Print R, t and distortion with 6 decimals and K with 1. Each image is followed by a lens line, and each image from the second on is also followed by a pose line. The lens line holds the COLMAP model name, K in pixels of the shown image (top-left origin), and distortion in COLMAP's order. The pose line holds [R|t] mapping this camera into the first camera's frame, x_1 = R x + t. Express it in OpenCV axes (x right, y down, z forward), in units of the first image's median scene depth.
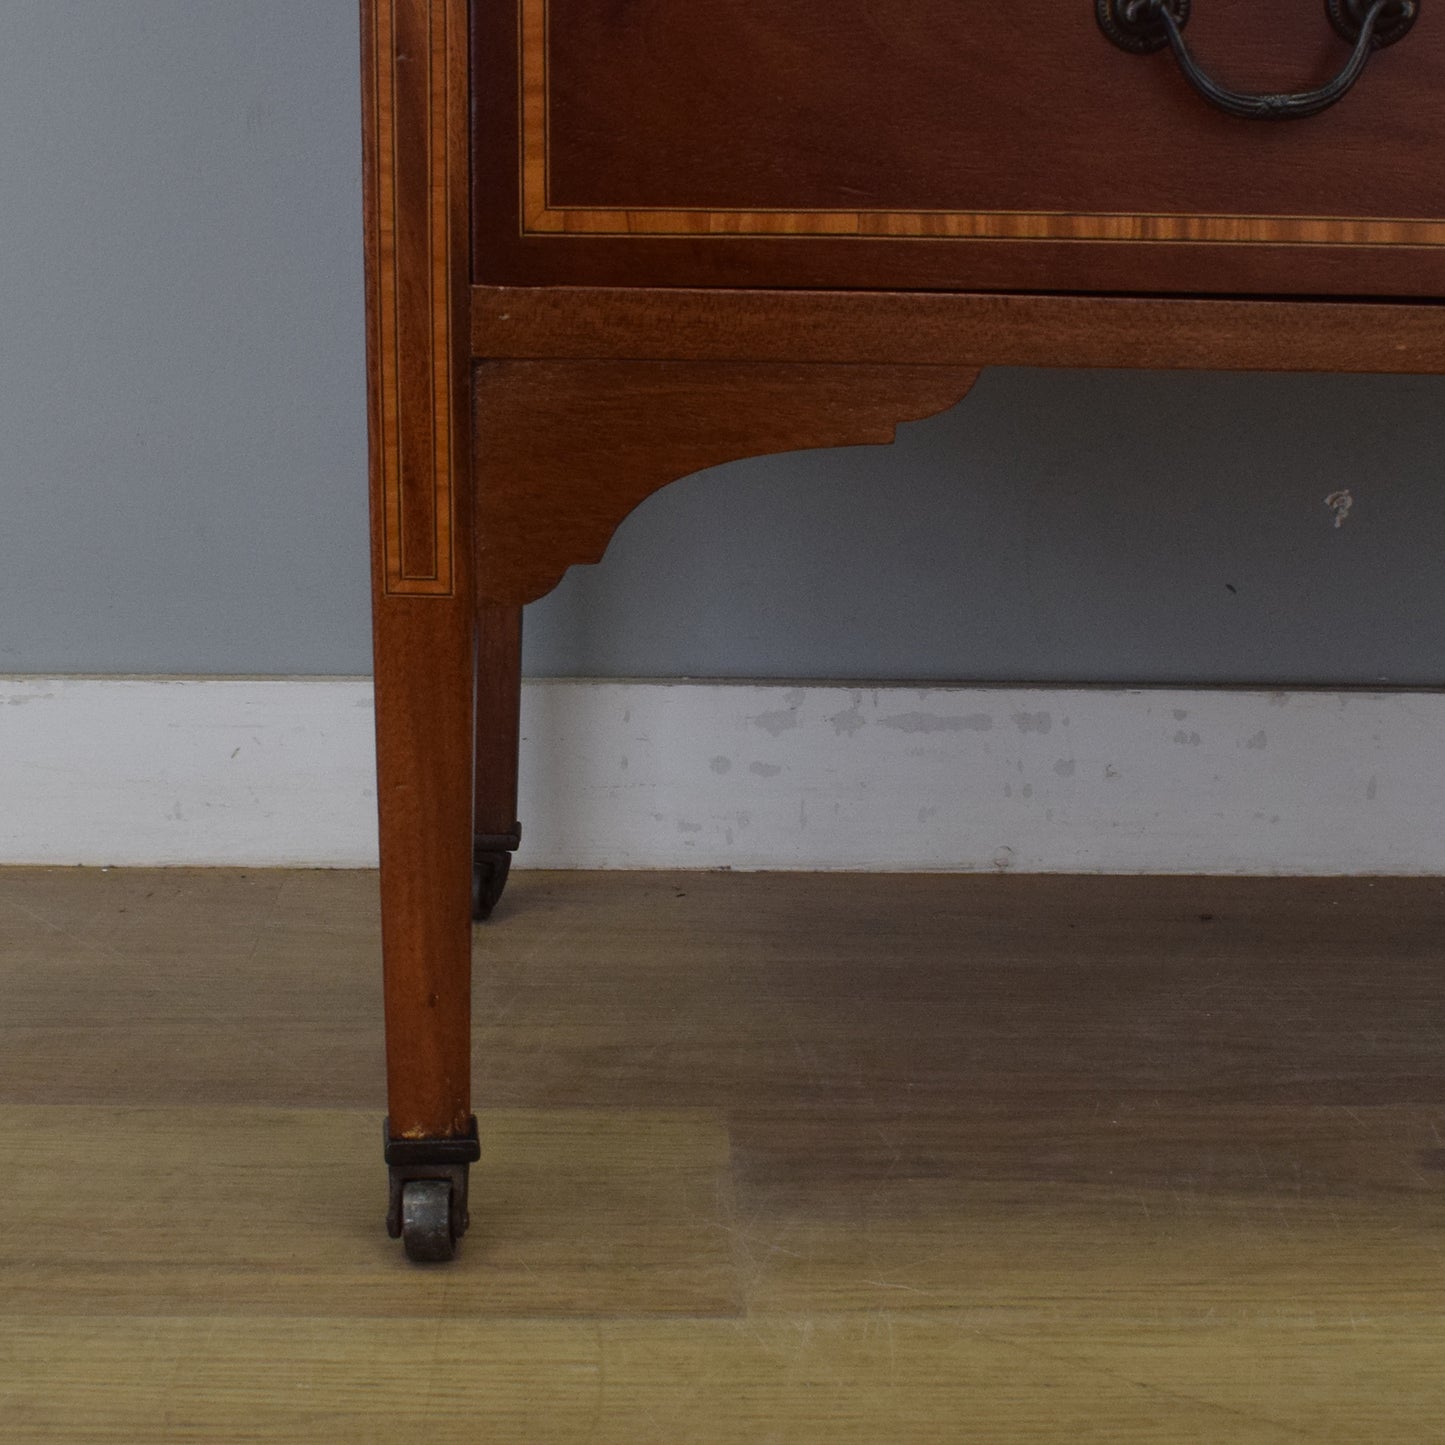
lens RADIAL K [[3598.8, 0, 725.8], [0, 3598.8, 722.0], [0, 0, 1]] dist [-0.033006, 0.000000]
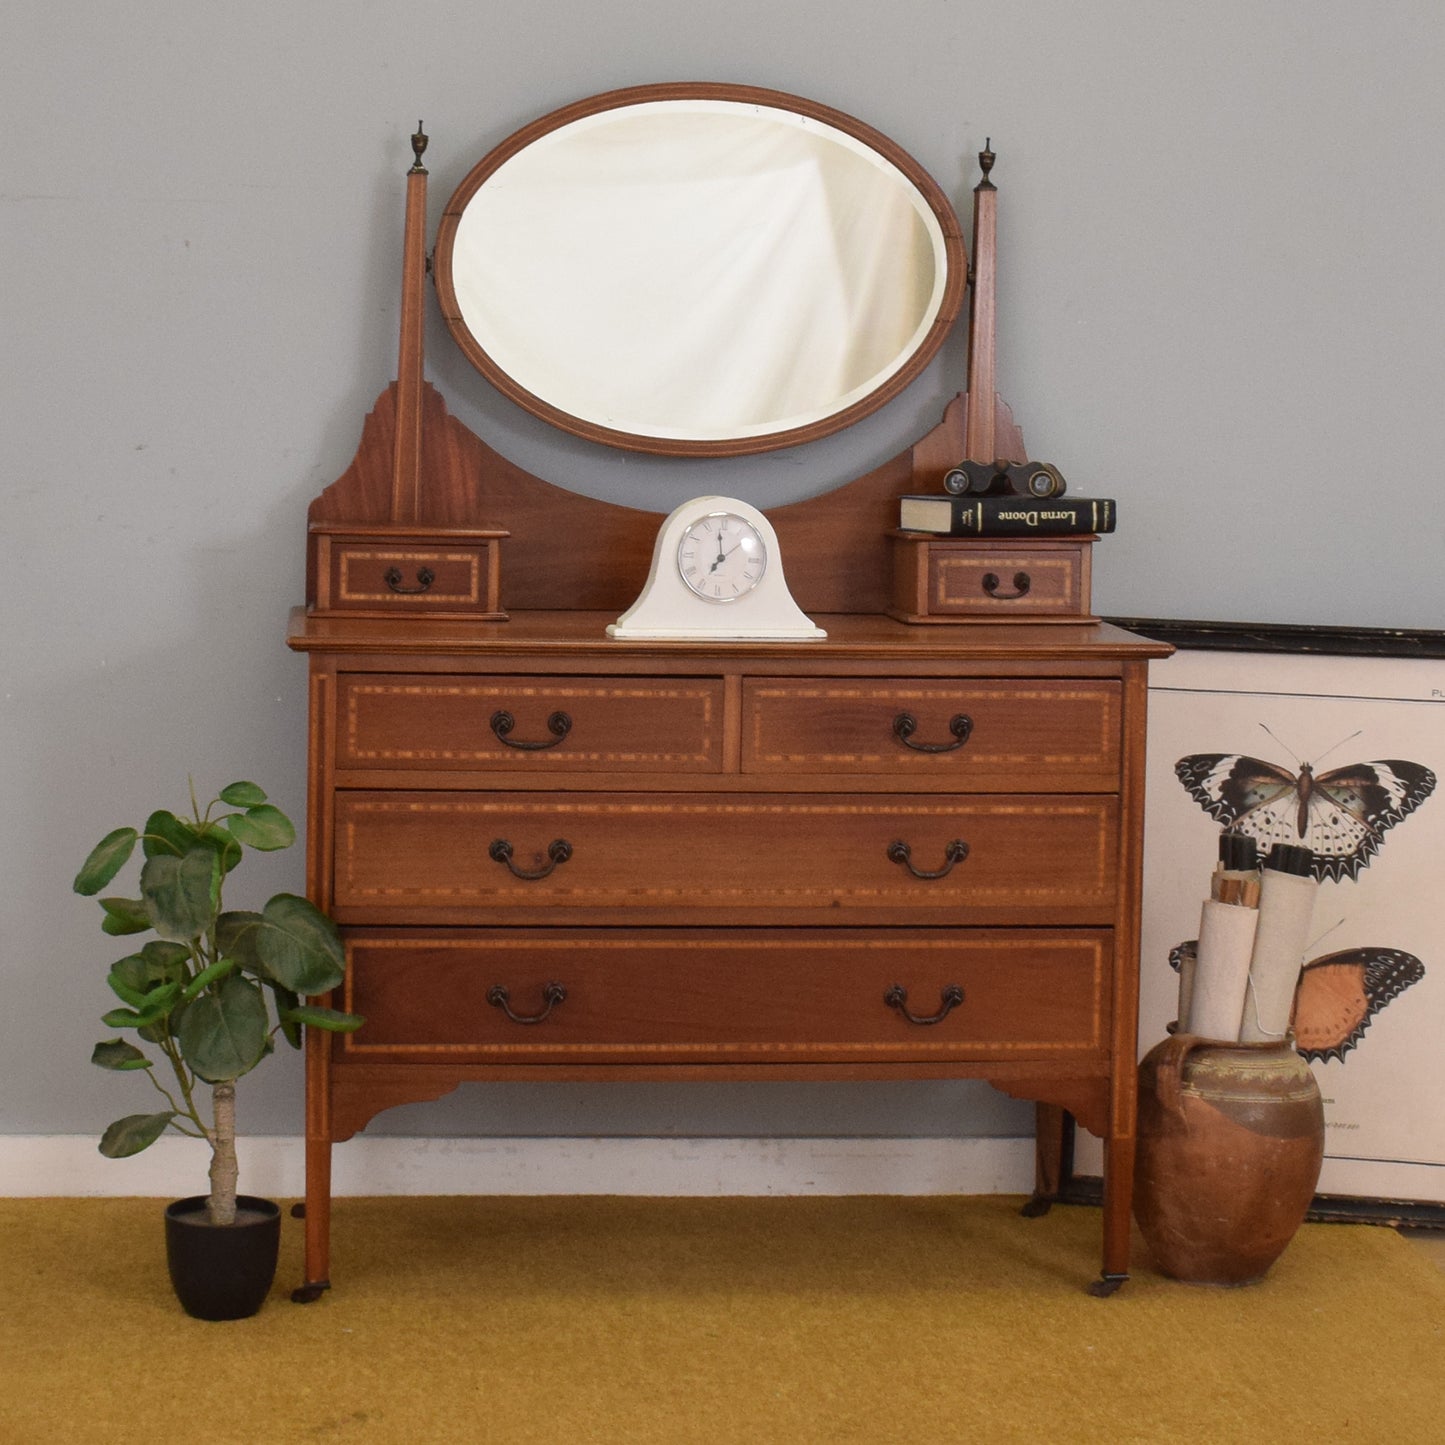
lens RADIAL K [[3246.7, 0, 697.6], [0, 3246.7, 666.9], [0, 0, 1]] dist [-0.052594, 0.000000]
pose [[0.996702, 0.000615, 0.081142, 0.041605], [0.008511, 0.993664, -0.112070, -0.152479], [-0.080696, 0.112391, 0.990382, -2.659450]]
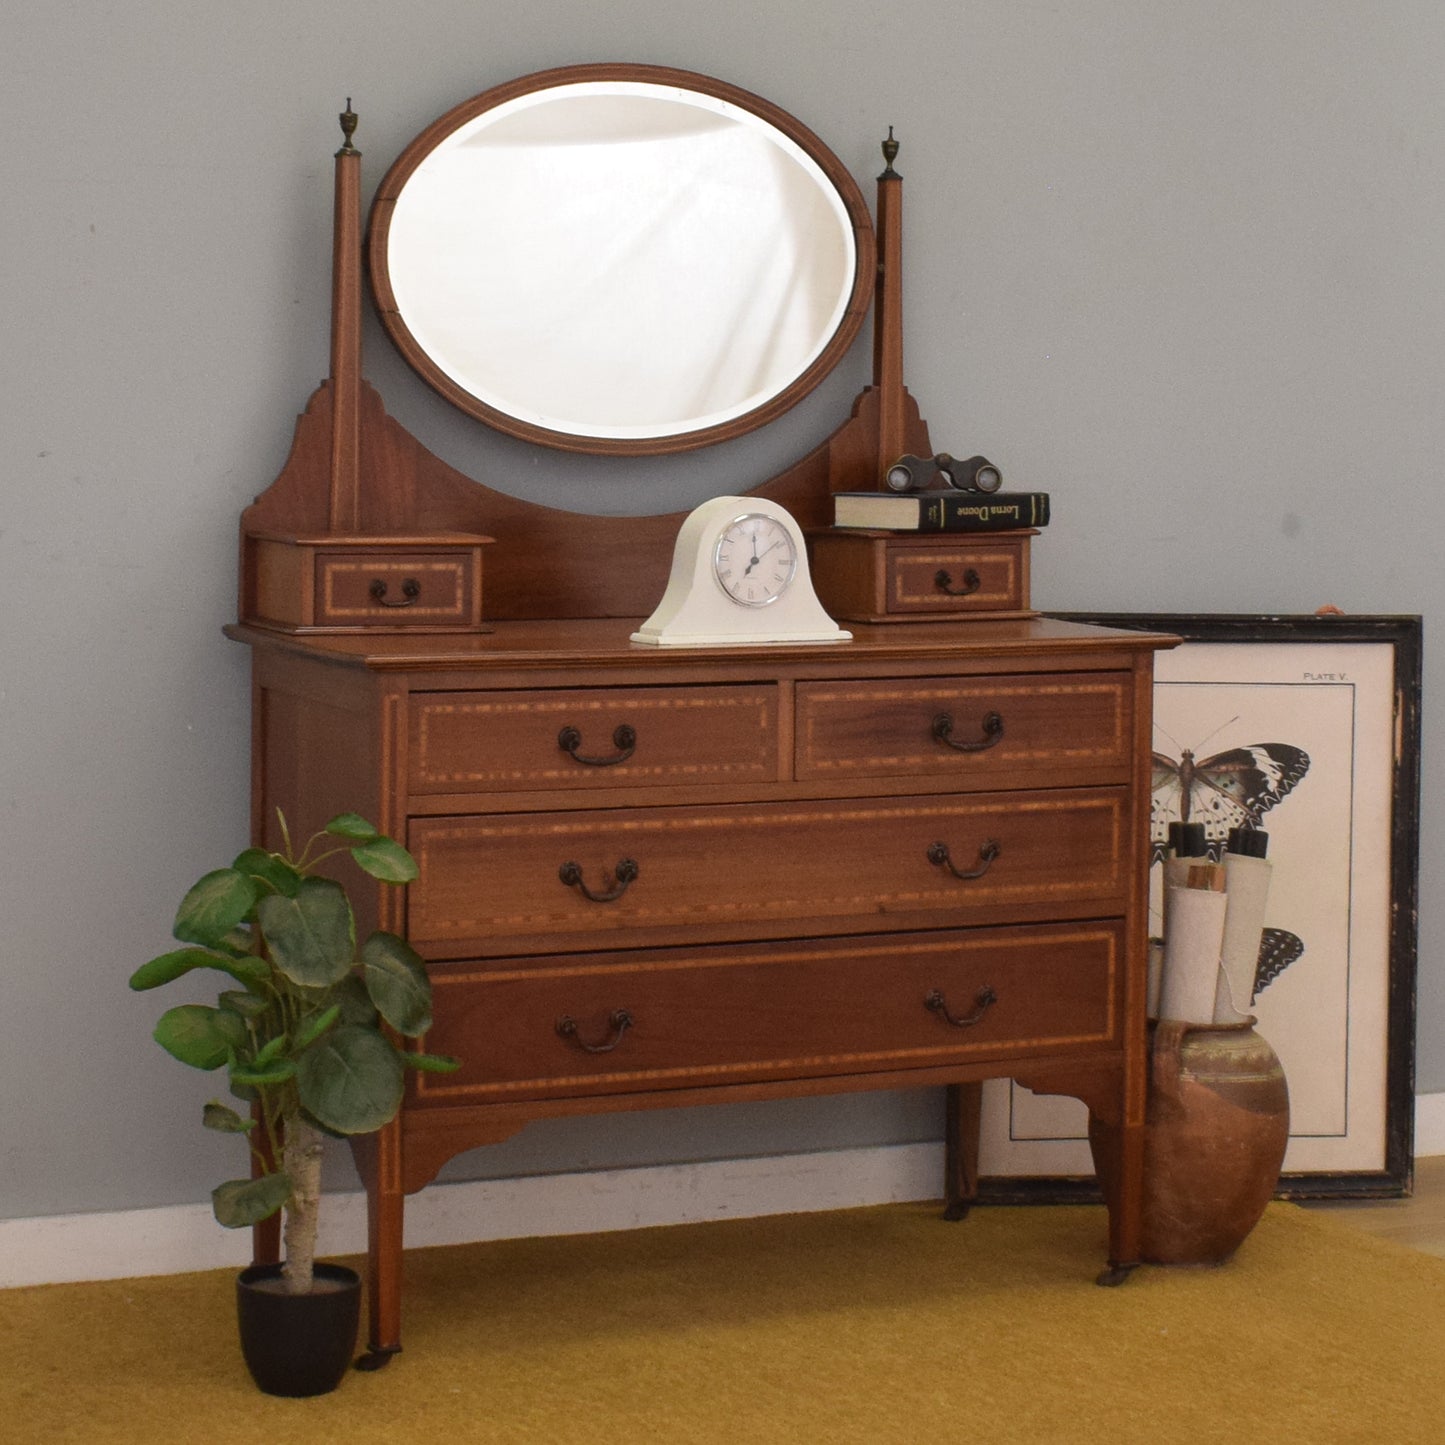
lens RADIAL K [[3598.8, 0, 722.9], [0, 3598.8, 721.1], [0, 0, 1]] dist [-0.033006, 0.000000]
pose [[0.907430, -0.038980, 0.418392, -1.320062], [0.081639, 0.993070, -0.084542, -0.180592], [-0.412197, 0.110873, 0.904324, -2.571034]]
